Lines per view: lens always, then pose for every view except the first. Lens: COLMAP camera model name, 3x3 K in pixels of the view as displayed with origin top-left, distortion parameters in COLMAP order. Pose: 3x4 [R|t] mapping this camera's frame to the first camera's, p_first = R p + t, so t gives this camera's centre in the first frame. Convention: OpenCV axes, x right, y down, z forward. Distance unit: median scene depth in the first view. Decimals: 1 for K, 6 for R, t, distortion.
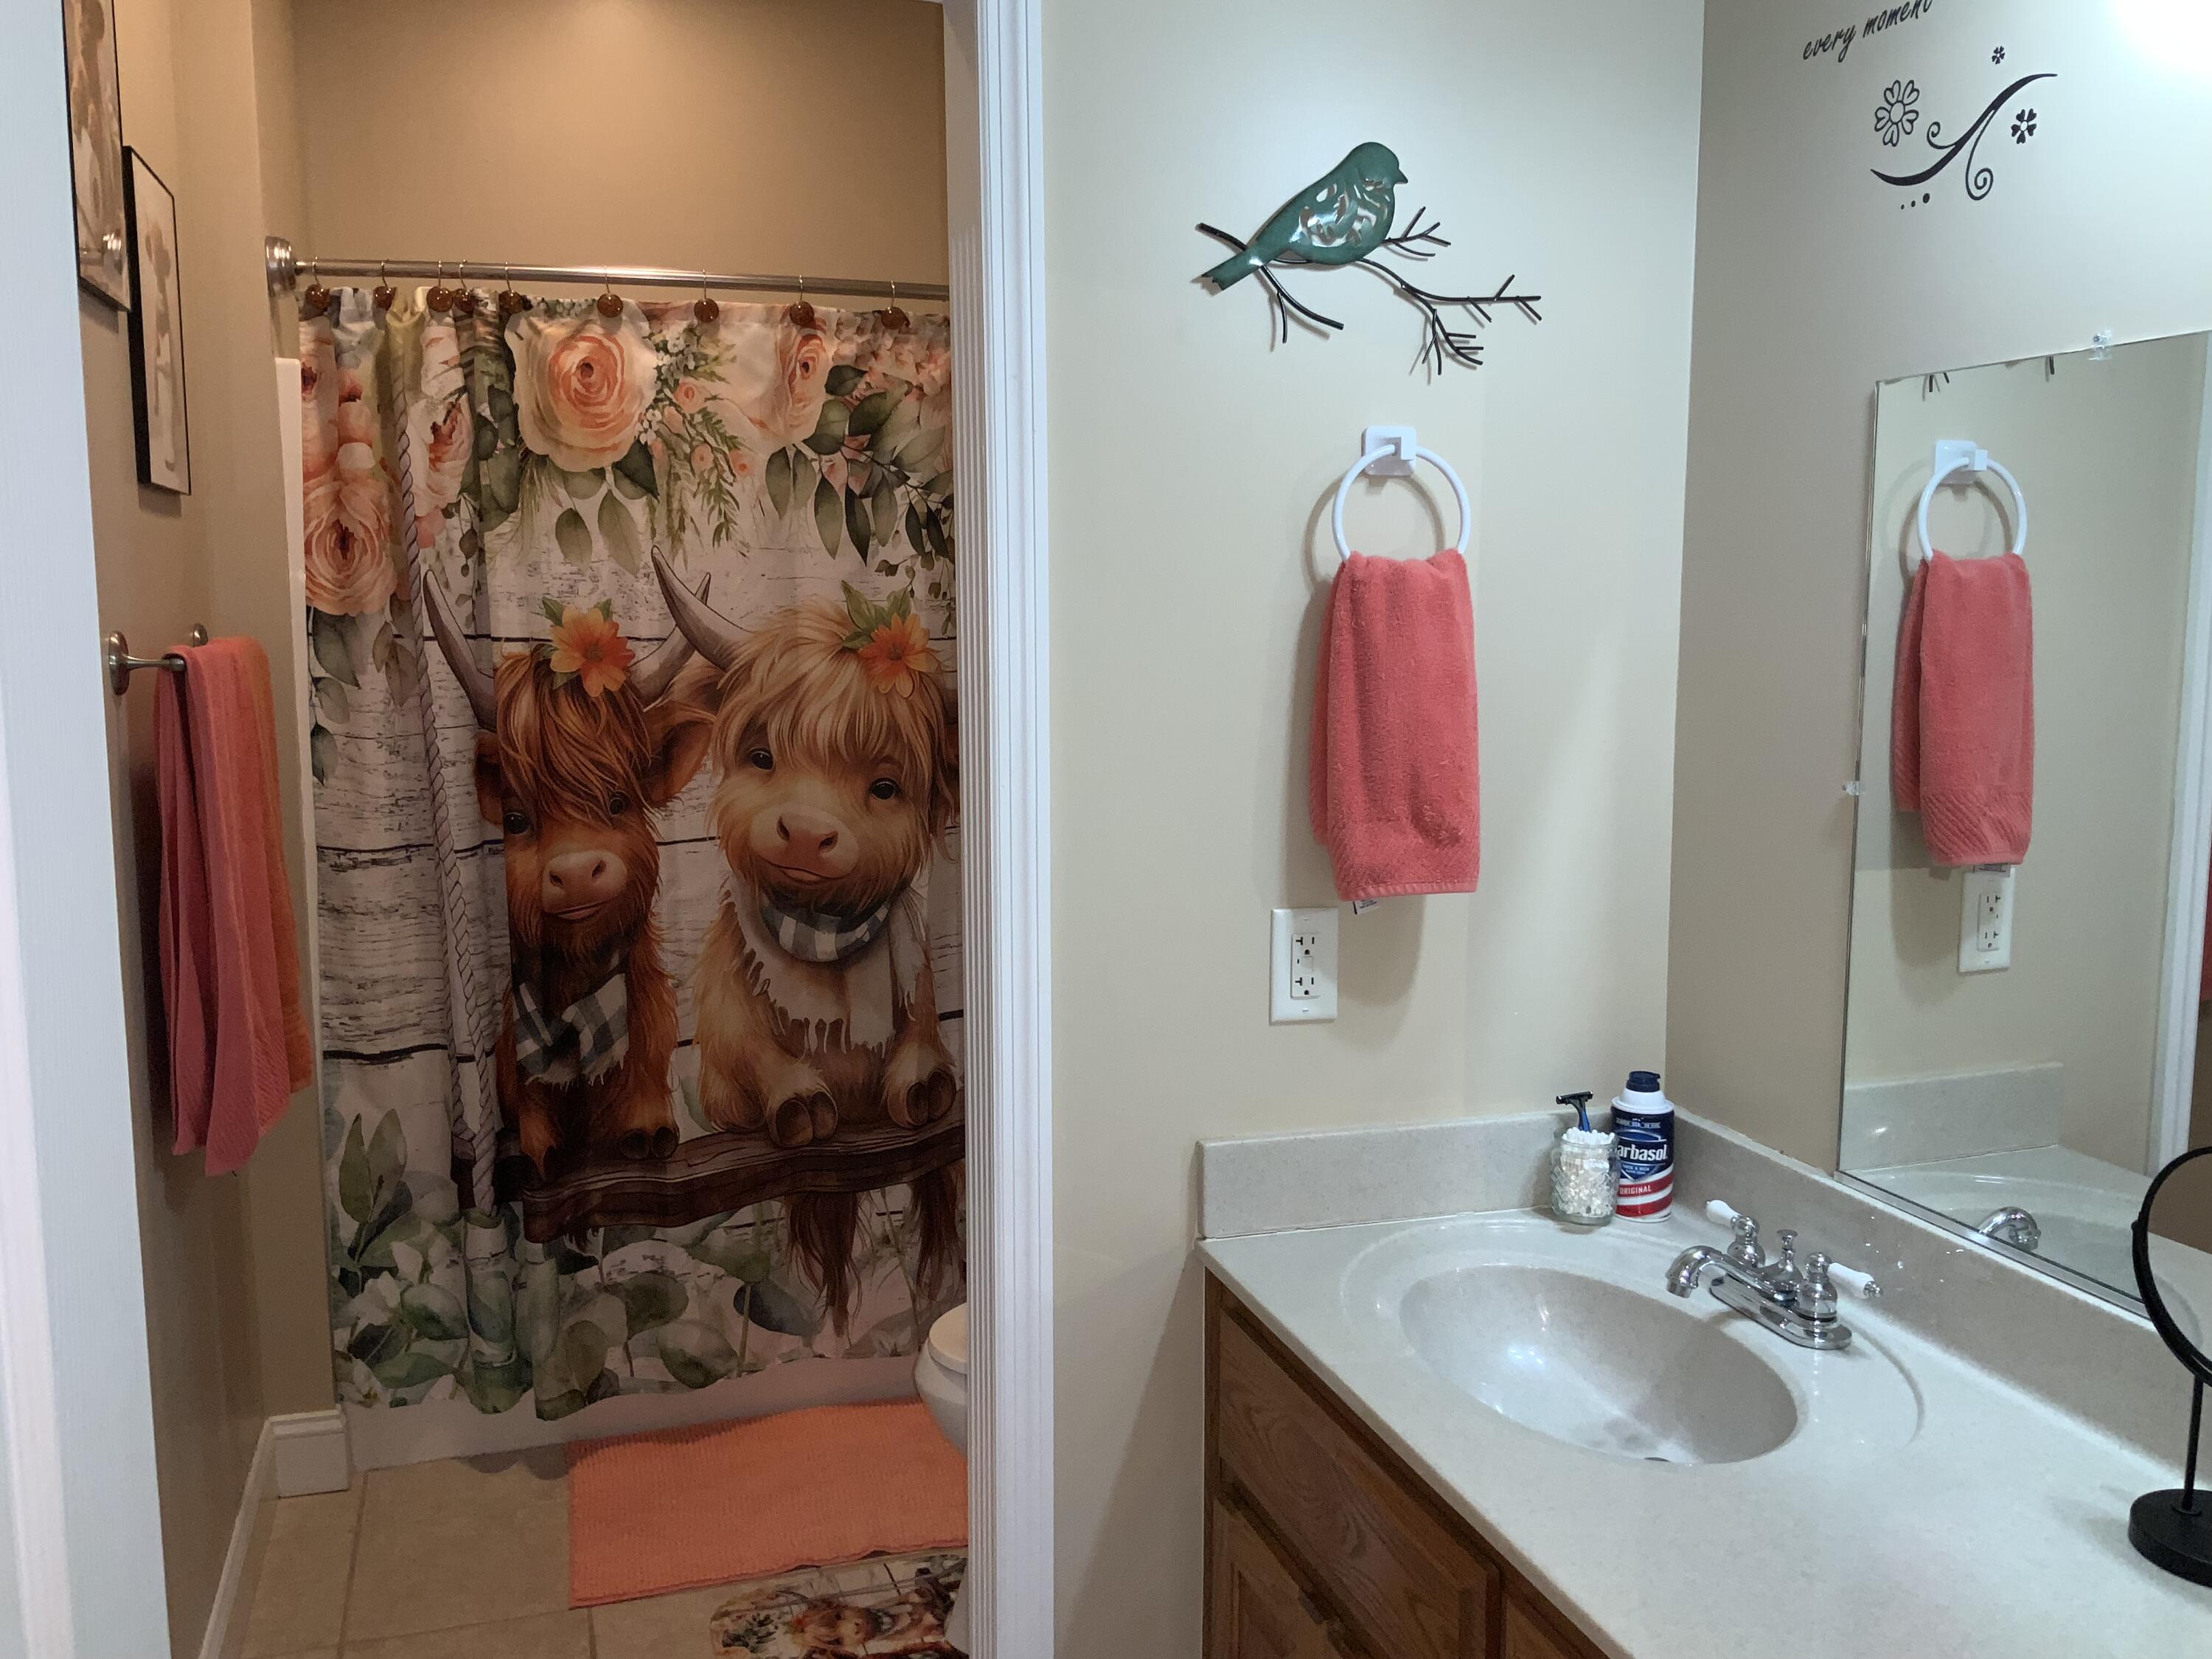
lens RADIAL K [[1851.3, 0, 1106.0], [0, 1851.3, 829.5], [0, 0, 1]] dist [0.082240, -0.118414]
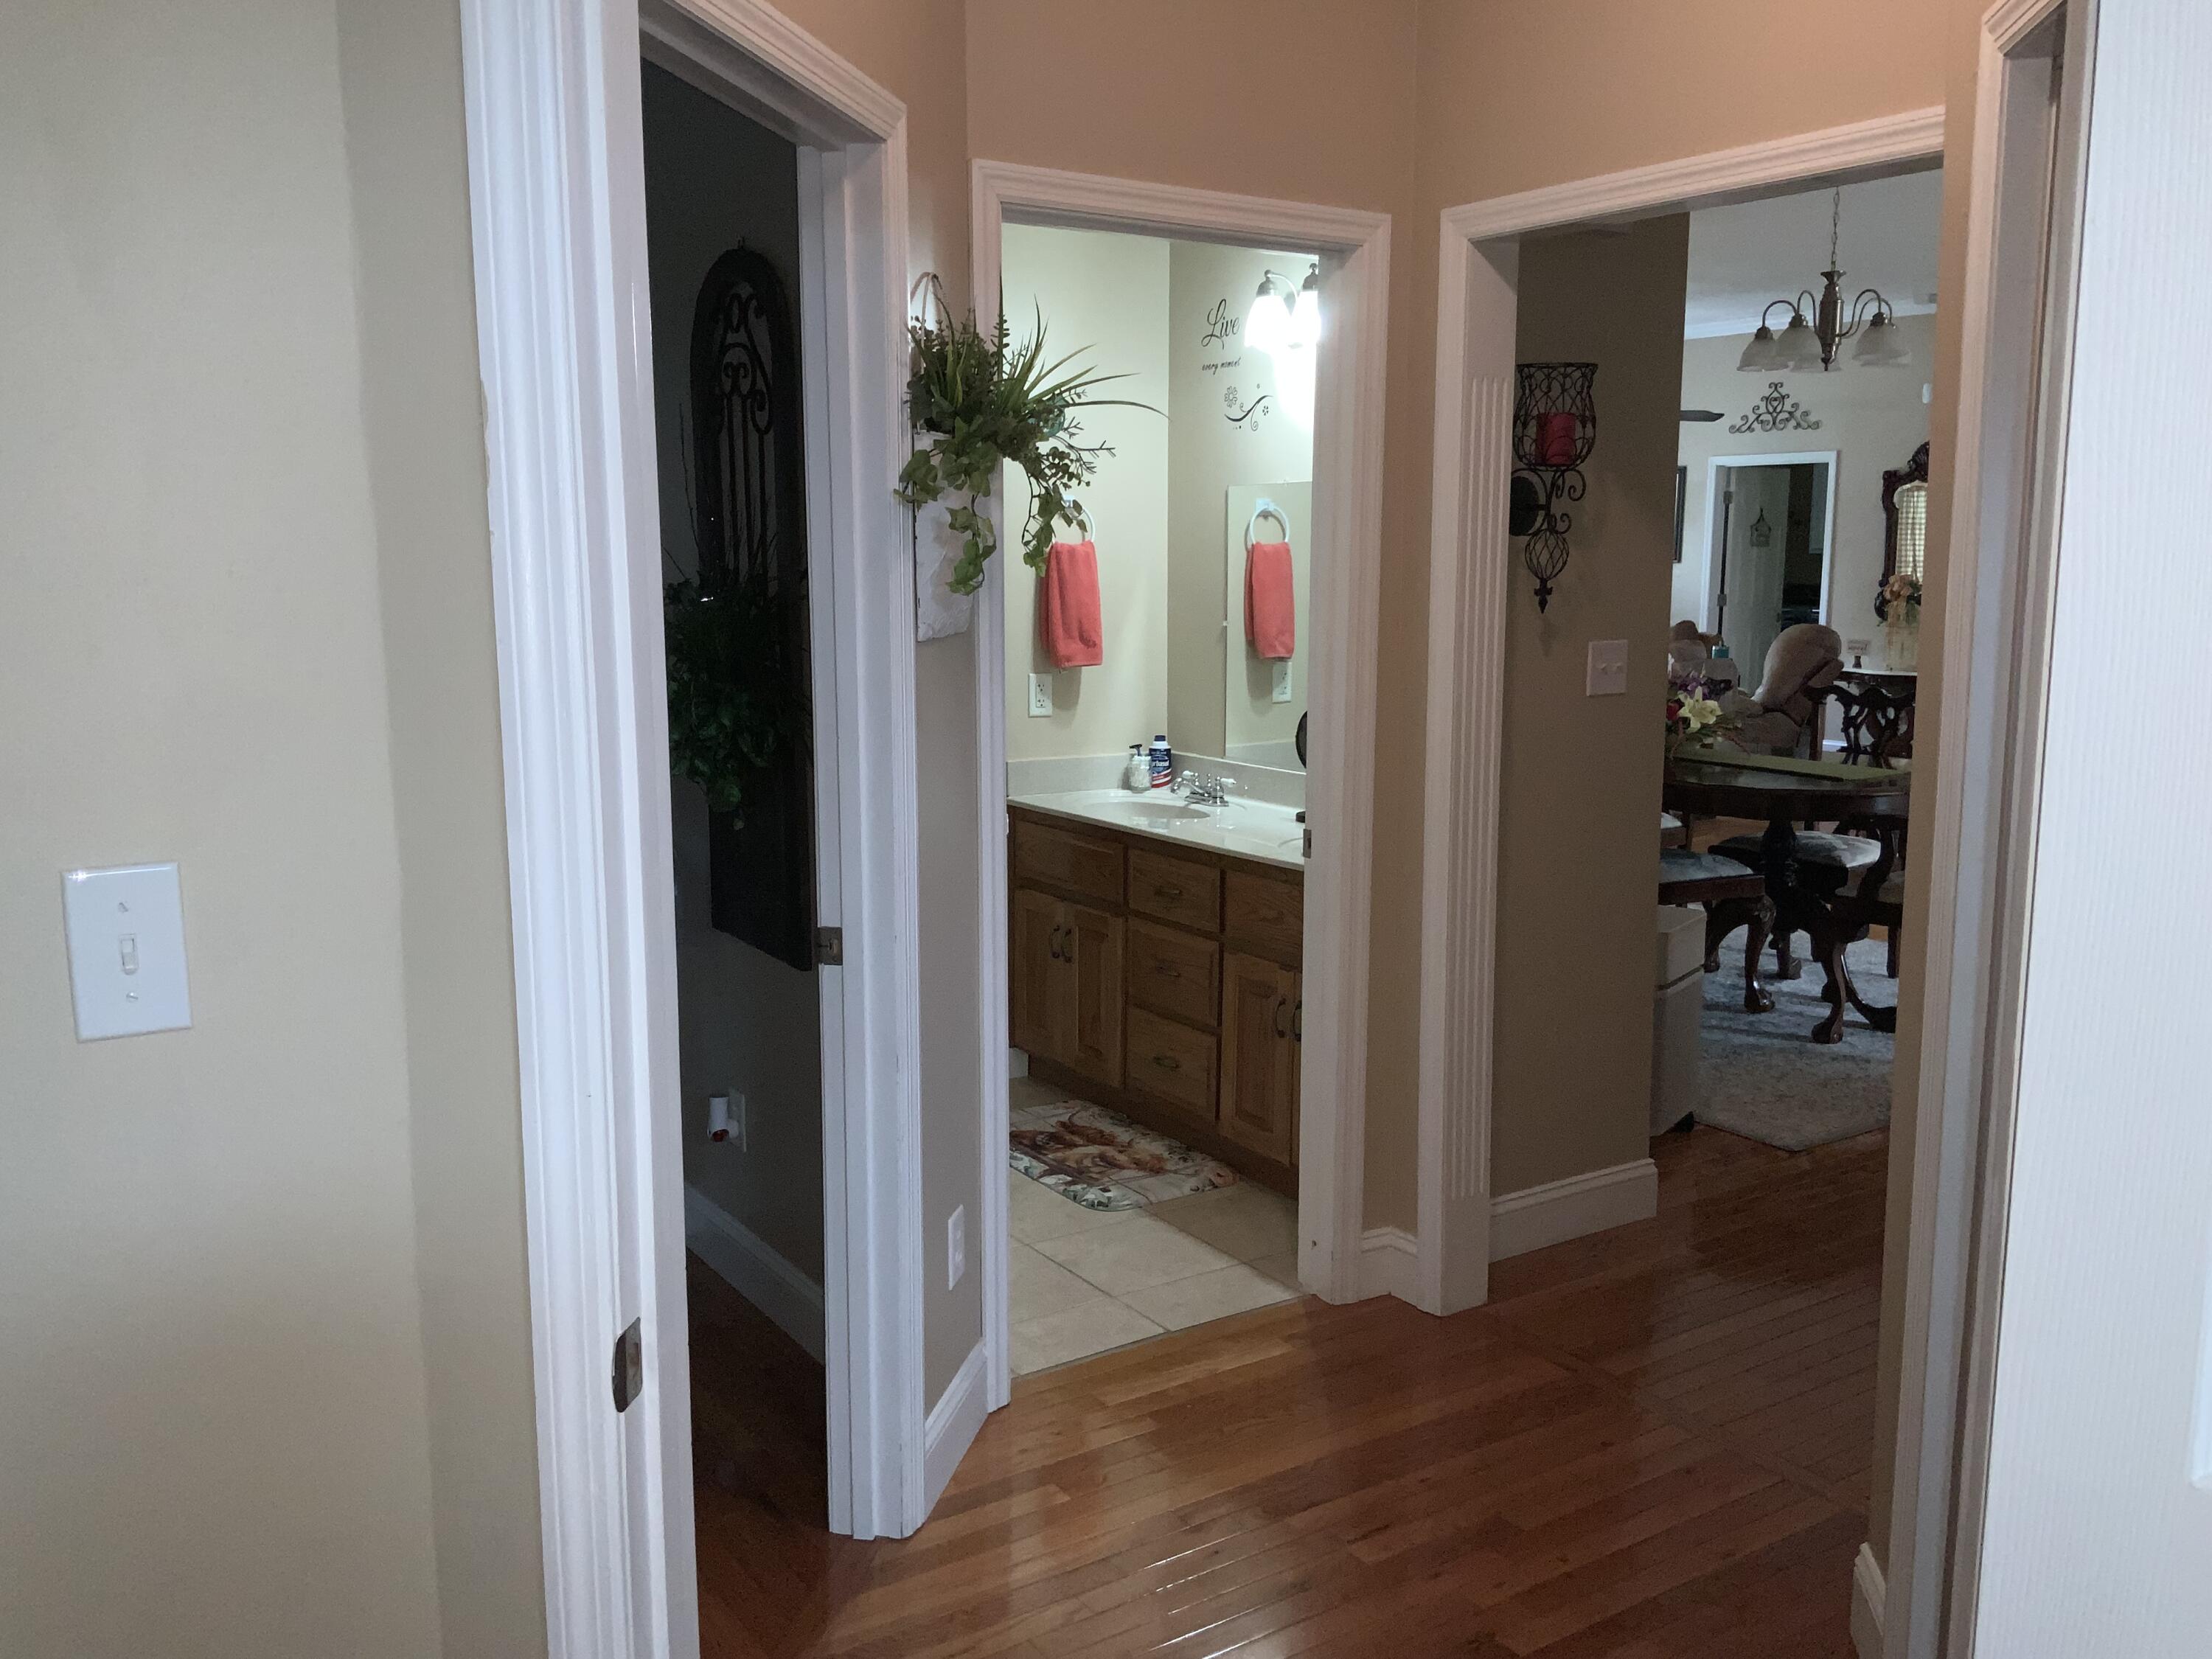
lens RADIAL K [[1851.3, 0, 1106.0], [0, 1851.3, 829.5], [0, 0, 1]] dist [0.082240, -0.118414]
pose [[0.963575, -0.039388, 0.264524, -0.523034], [0.032497, 0.999010, 0.030376, 0.190732], [-0.265458, -0.020673, 0.963901, -1.633147]]
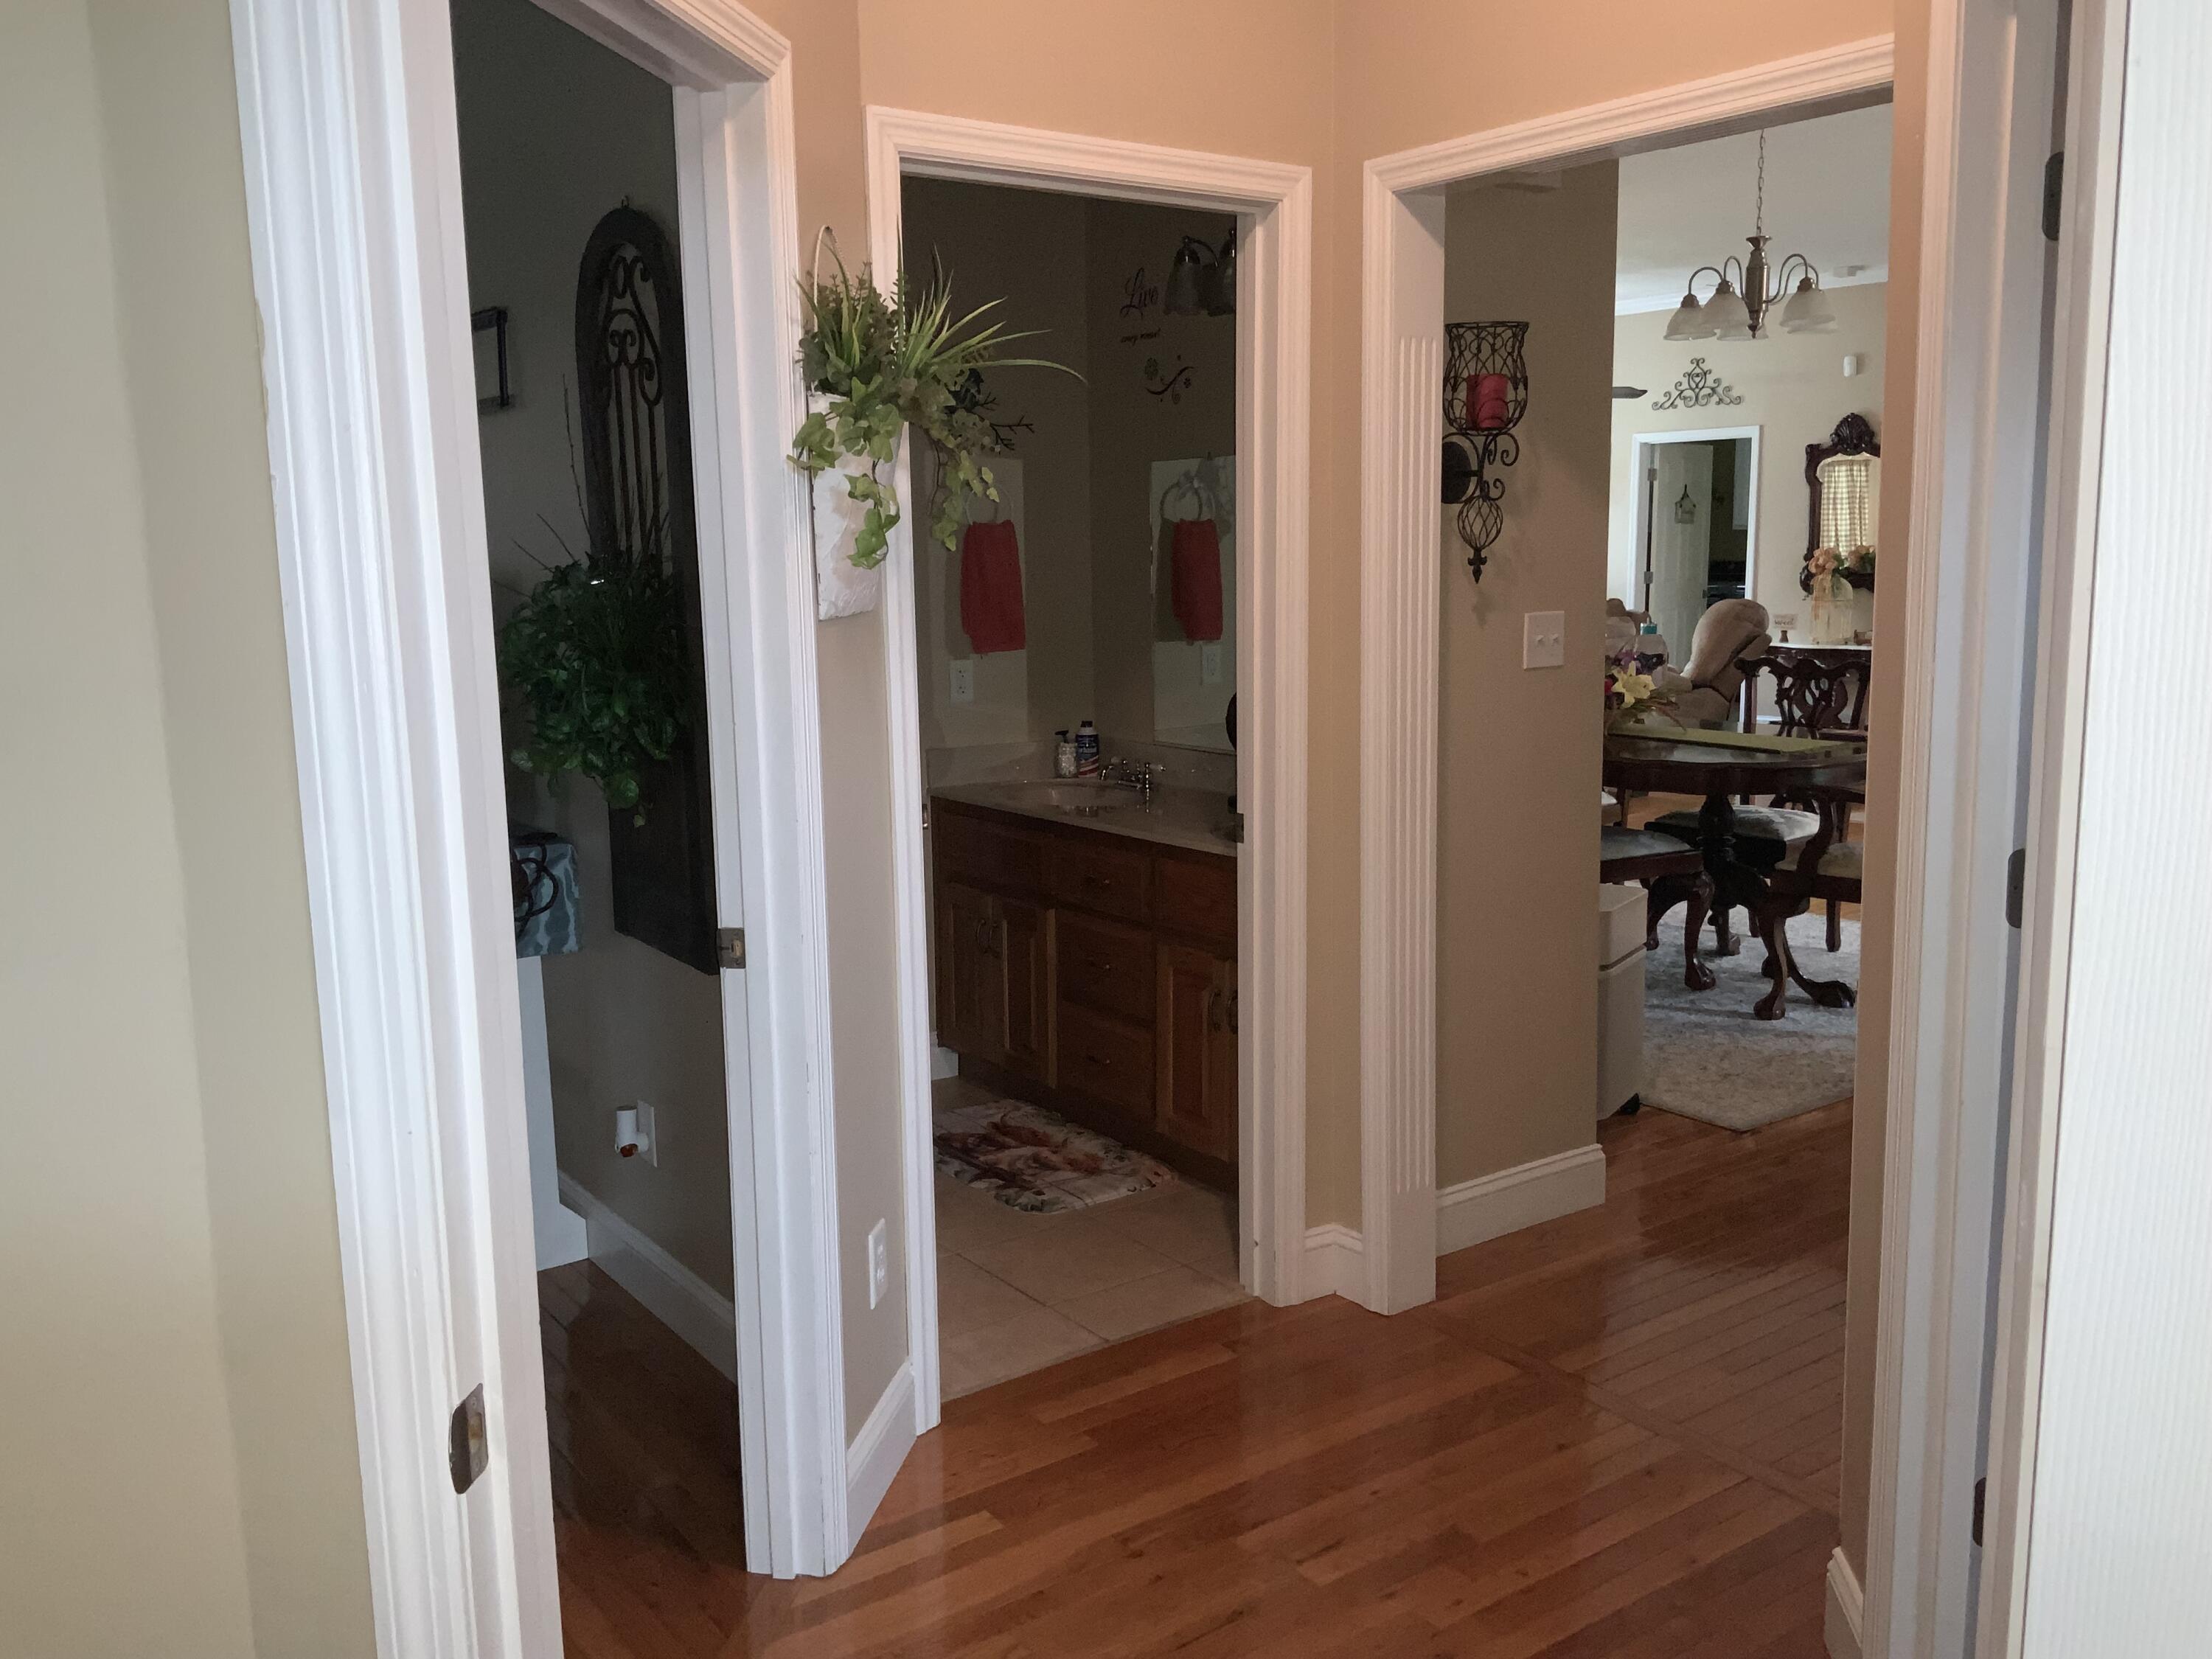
lens RADIAL K [[1851.3, 0, 1106.0], [0, 1851.3, 829.5], [0, 0, 1]] dist [0.082240, -0.118414]
pose [[0.952557, -0.062433, 0.297887, -0.489508], [0.054001, 0.997875, 0.036463, 0.197761], [-0.299531, -0.018647, 0.953904, -1.553640]]
